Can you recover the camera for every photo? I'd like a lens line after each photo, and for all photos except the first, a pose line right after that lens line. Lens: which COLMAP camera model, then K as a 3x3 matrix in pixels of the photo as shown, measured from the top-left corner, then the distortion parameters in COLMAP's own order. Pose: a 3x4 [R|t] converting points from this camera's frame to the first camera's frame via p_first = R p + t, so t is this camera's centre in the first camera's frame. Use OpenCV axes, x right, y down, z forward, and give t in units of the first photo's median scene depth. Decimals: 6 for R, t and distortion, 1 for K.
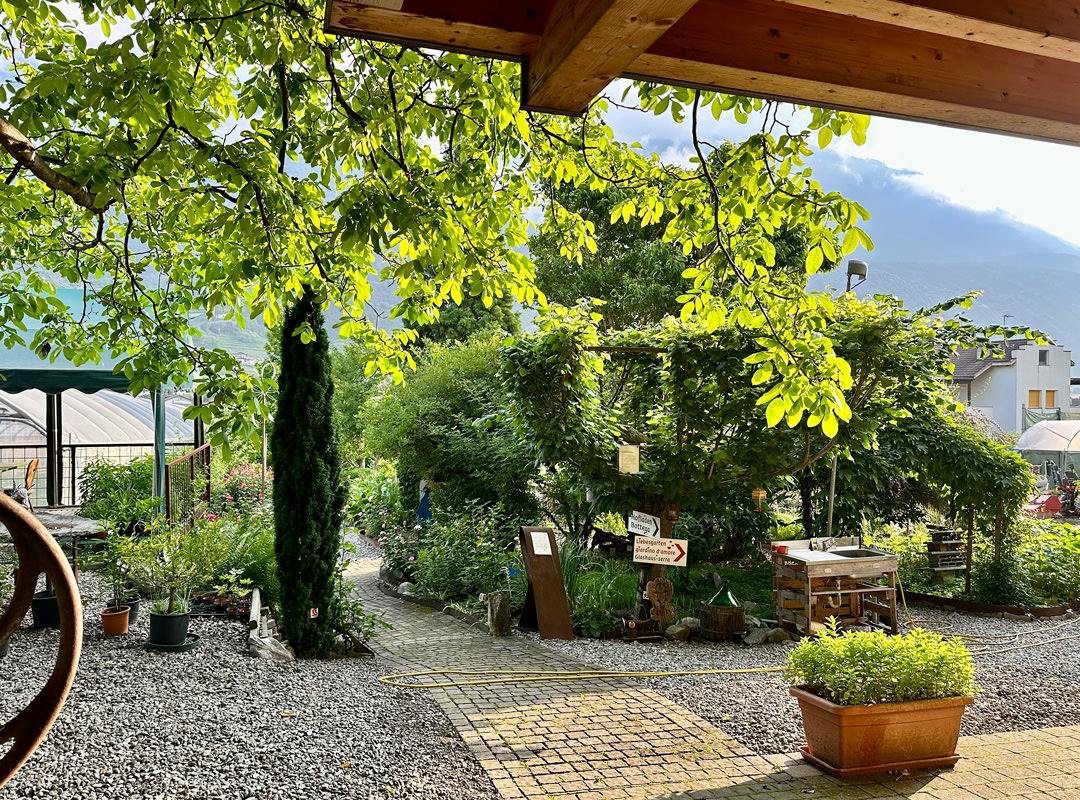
lens RADIAL K [[773.0, 0, 540.1], [0, 773.0, 395.7], [0, 0, 1]] dist [0.027992, -0.003674]
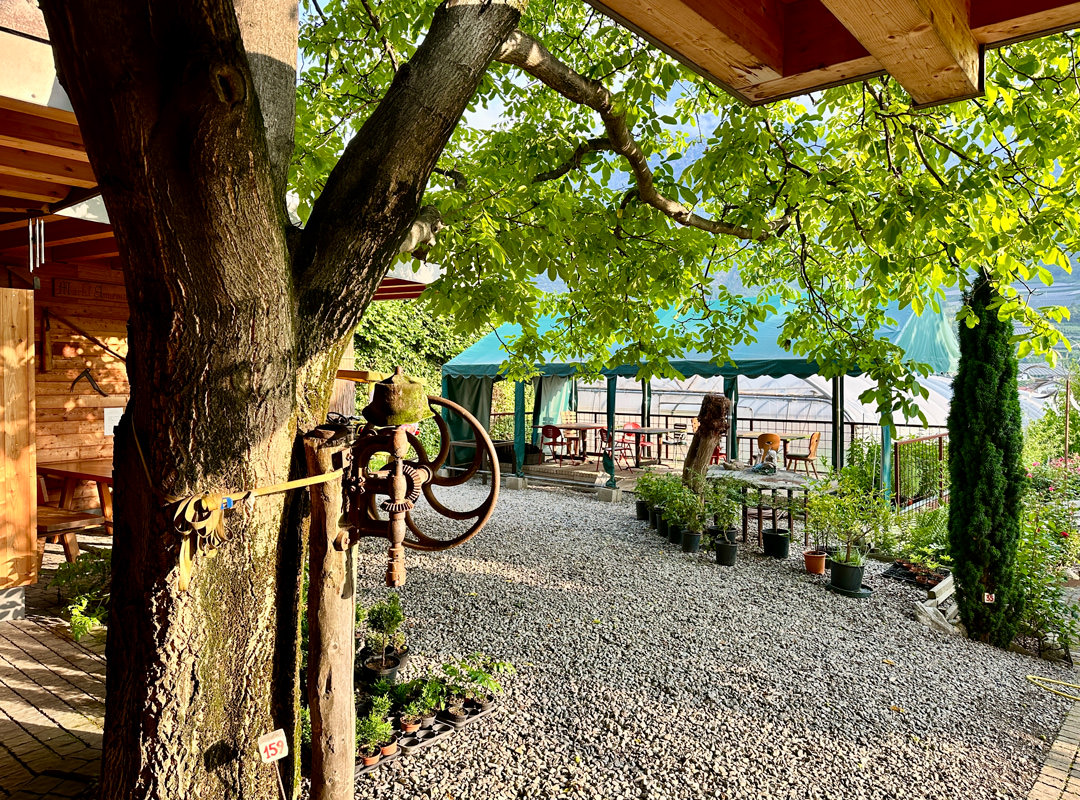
lens RADIAL K [[773.0, 0, 539.9], [0, 773.0, 398.4], [0, 0, 1]] dist [0.027992, -0.003674]
pose [[0.520656, 0.017870, -0.853580, 0.298887], [0.000365, 0.999776, 0.021153, 0.003919], [0.853767, -0.011325, 0.520533, -0.008114]]
